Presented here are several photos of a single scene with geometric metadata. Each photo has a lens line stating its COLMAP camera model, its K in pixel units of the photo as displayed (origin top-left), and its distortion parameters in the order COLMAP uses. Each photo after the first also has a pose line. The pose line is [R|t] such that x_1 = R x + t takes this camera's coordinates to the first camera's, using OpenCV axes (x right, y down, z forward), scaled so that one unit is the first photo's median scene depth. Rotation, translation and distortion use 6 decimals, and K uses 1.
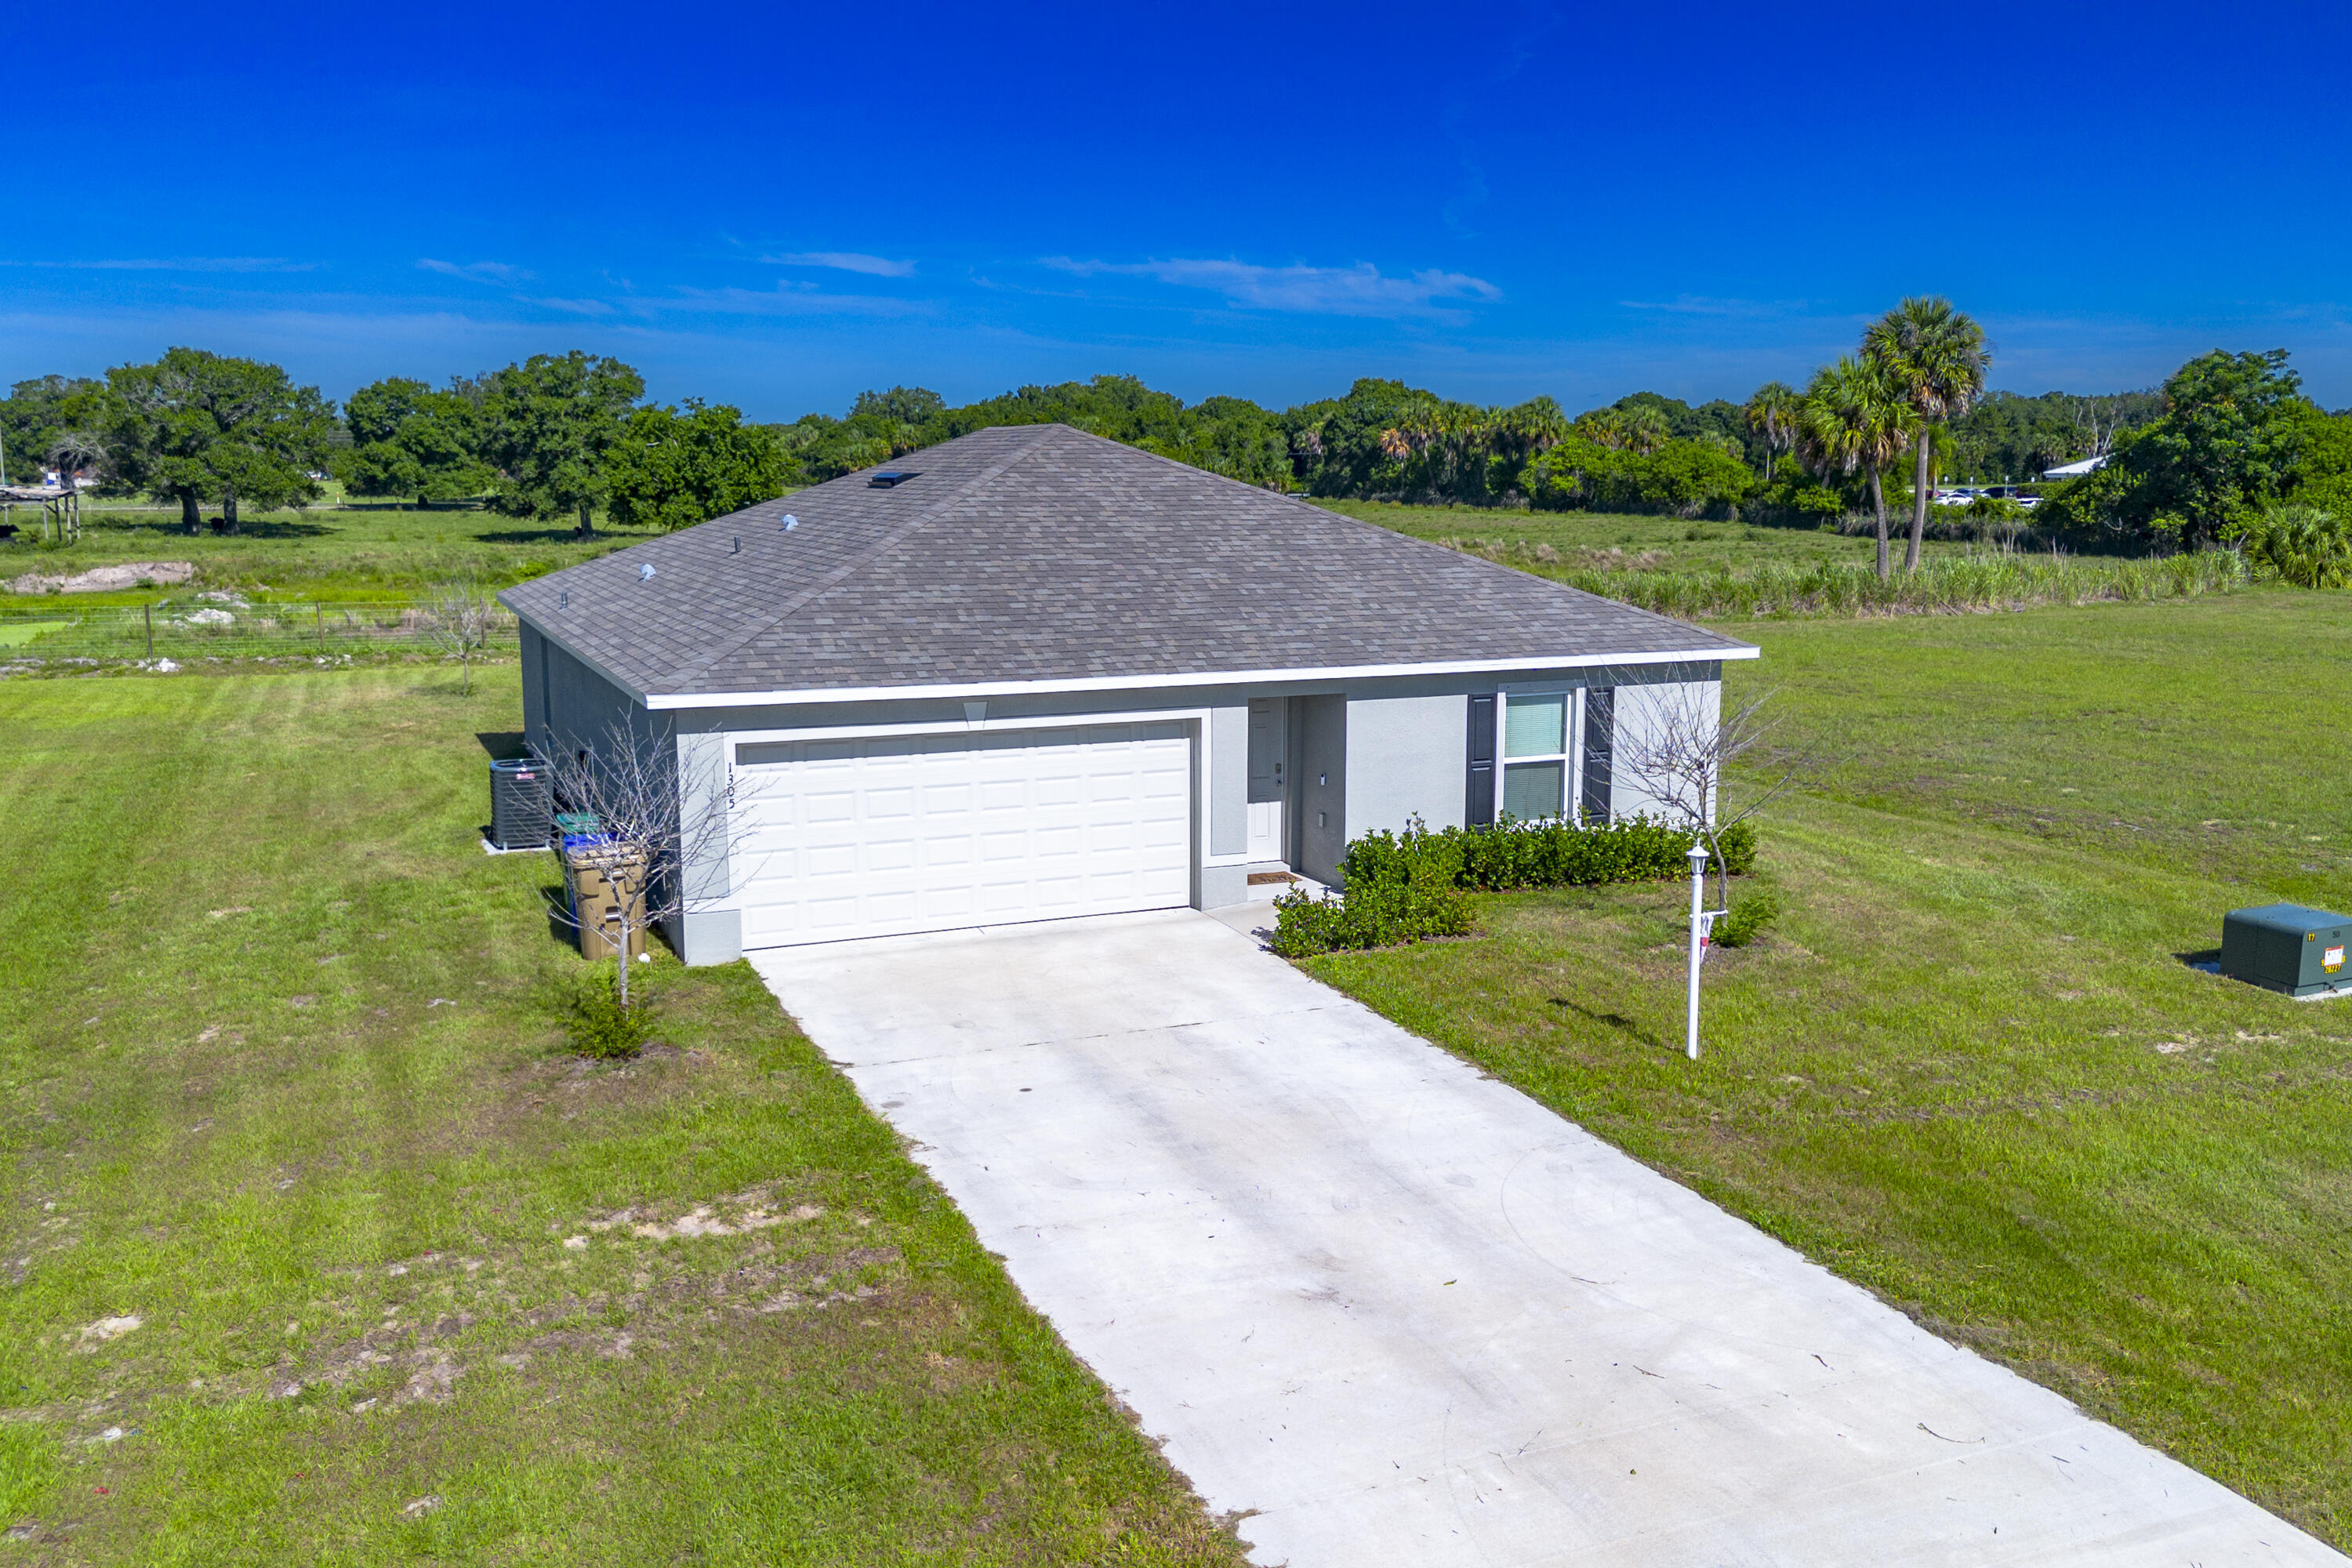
lens RADIAL K [[2001.4, 0, 1180.9], [0, 2001.4, 787.9], [0, 0, 1]] dist [0.068137, -0.061487]
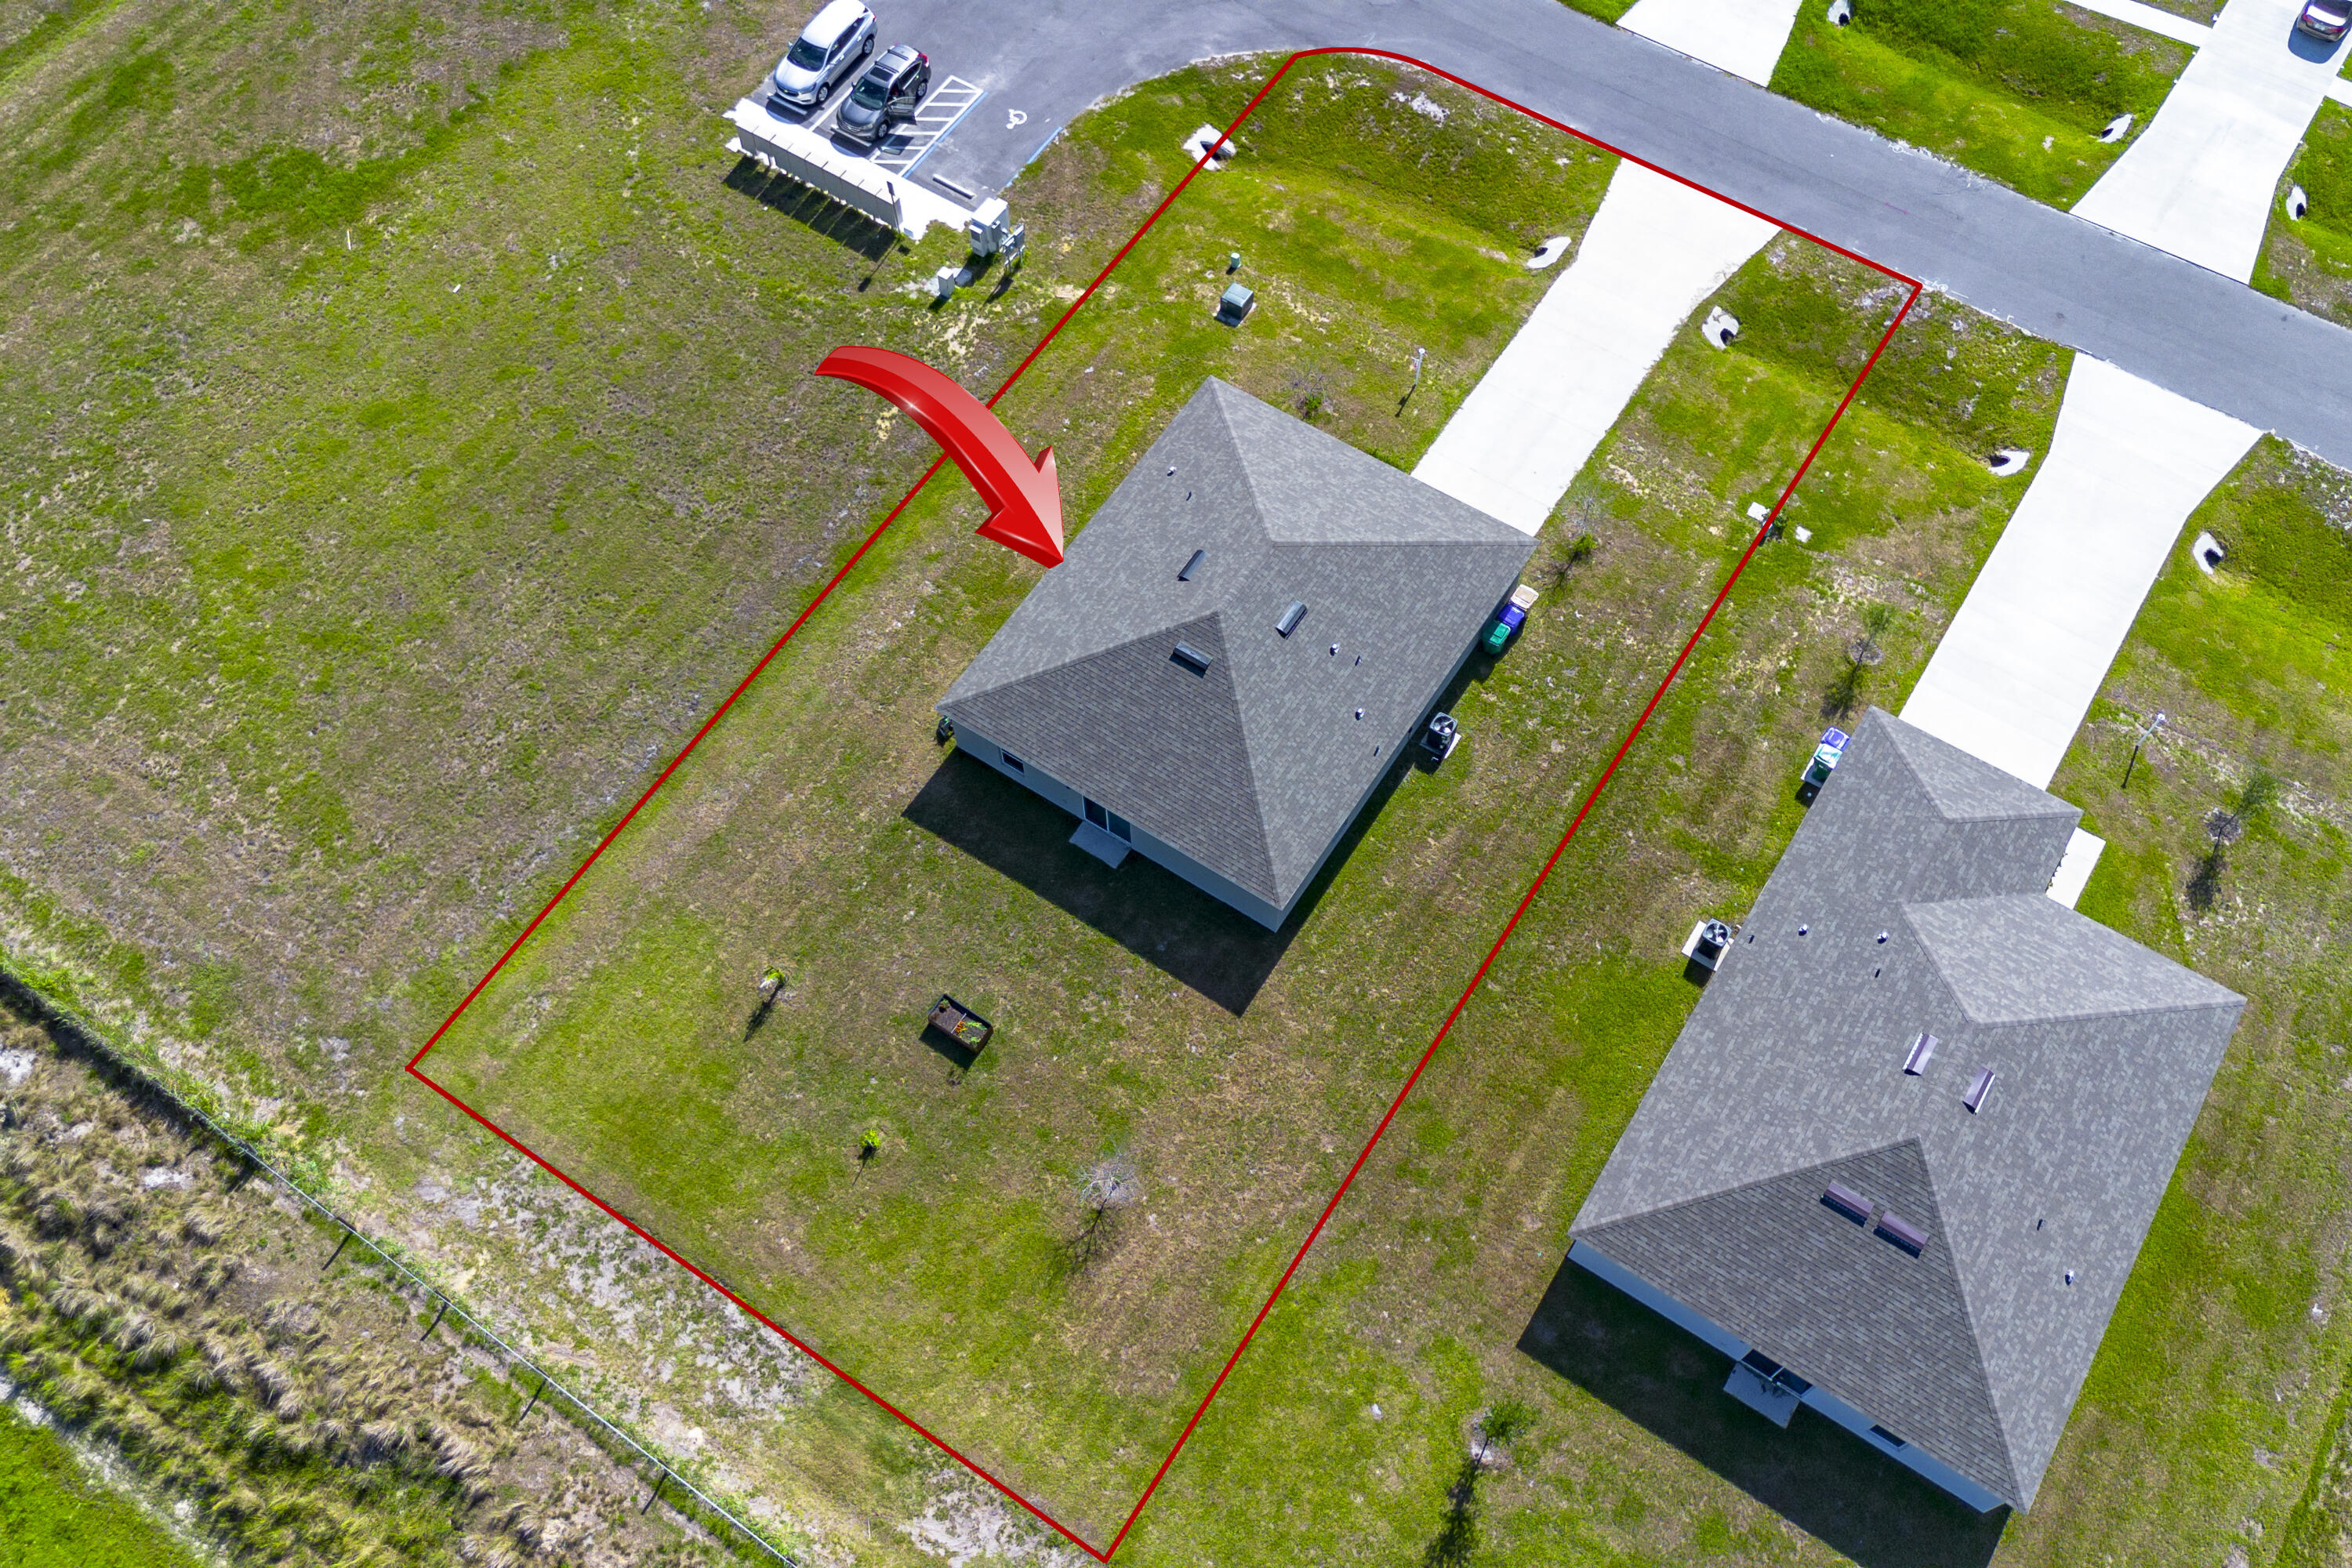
lens RADIAL K [[1986.3, 0, 1181.5], [0, 1986.3, 774.6], [0, 0, 1]] dist [0.056348, -0.041948]
pose [[-0.551117, -0.727710, 0.408299, -1.242995], [0.139605, 0.402007, 0.904932, -2.364690], [-0.822667, 0.555724, -0.119961, 1.641276]]
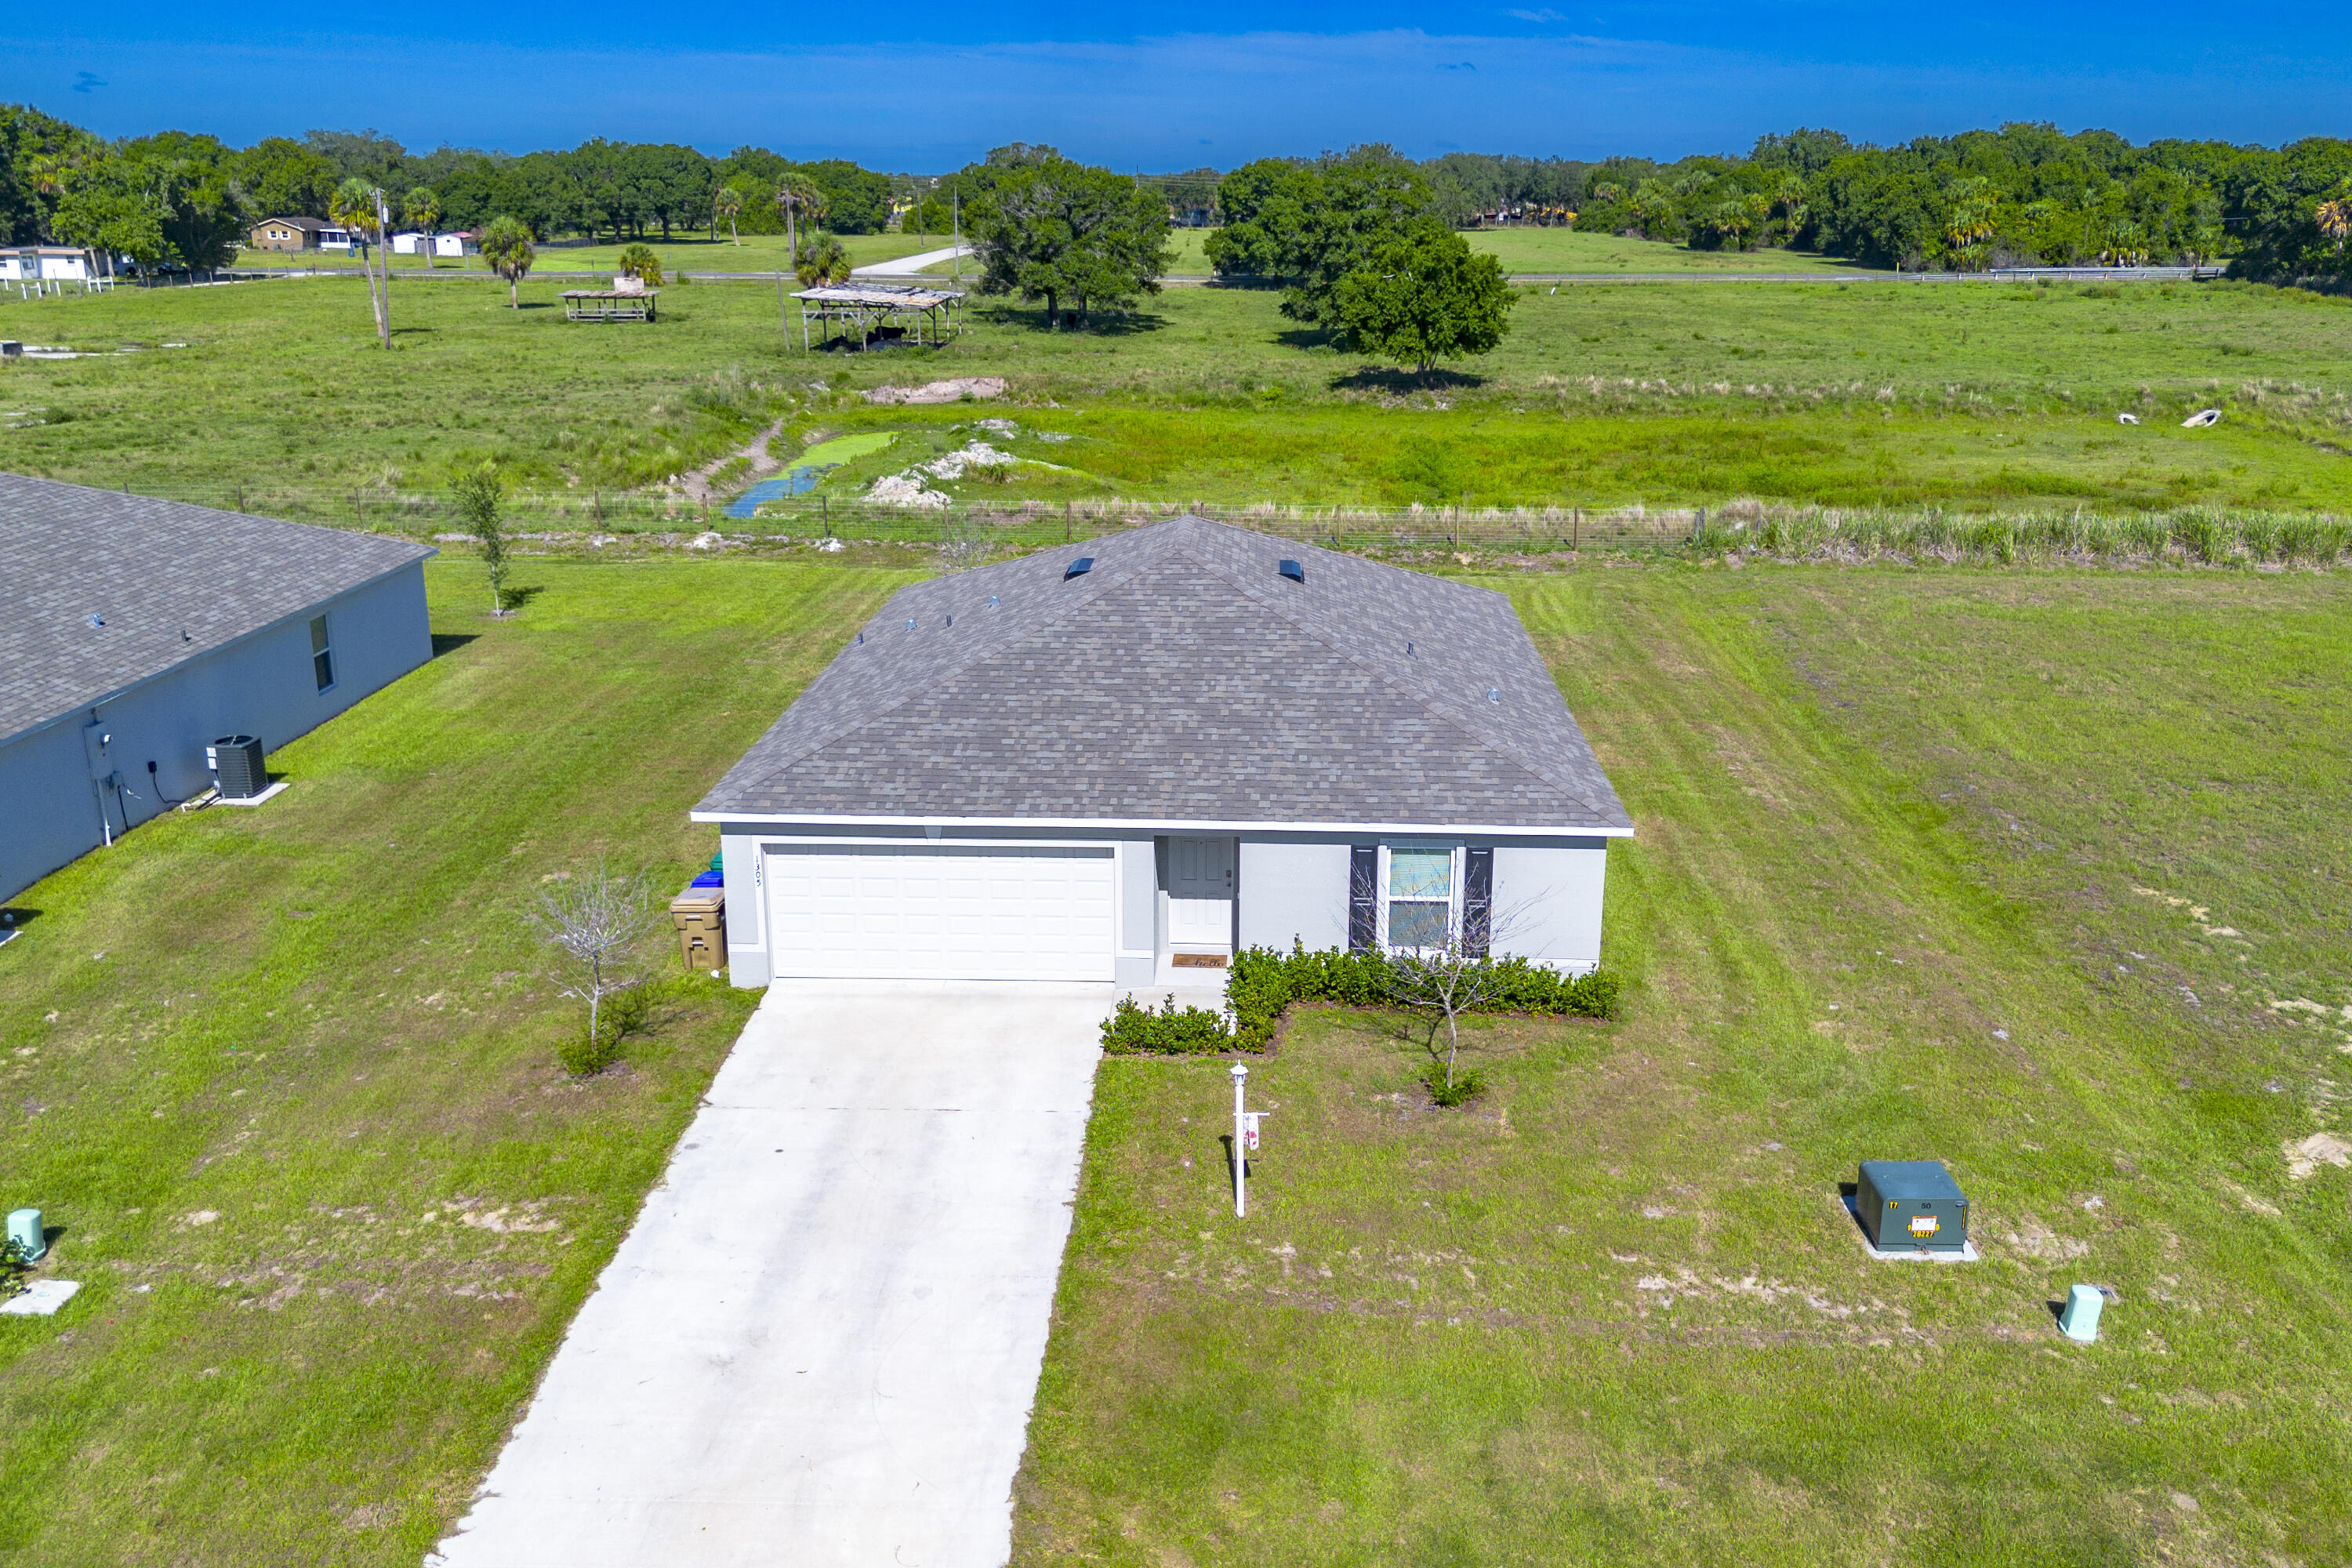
lens RADIAL K [[1999.2, 0, 1182.4], [0, 1999.2, 771.8], [0, 0, 1]] dist [0.065814, -0.059244]
pose [[0.899830, 0.125289, -0.417862, 0.508866], [-0.071694, 0.987318, 0.141645, -0.235110], [0.430309, -0.097498, 0.897401, -0.123355]]
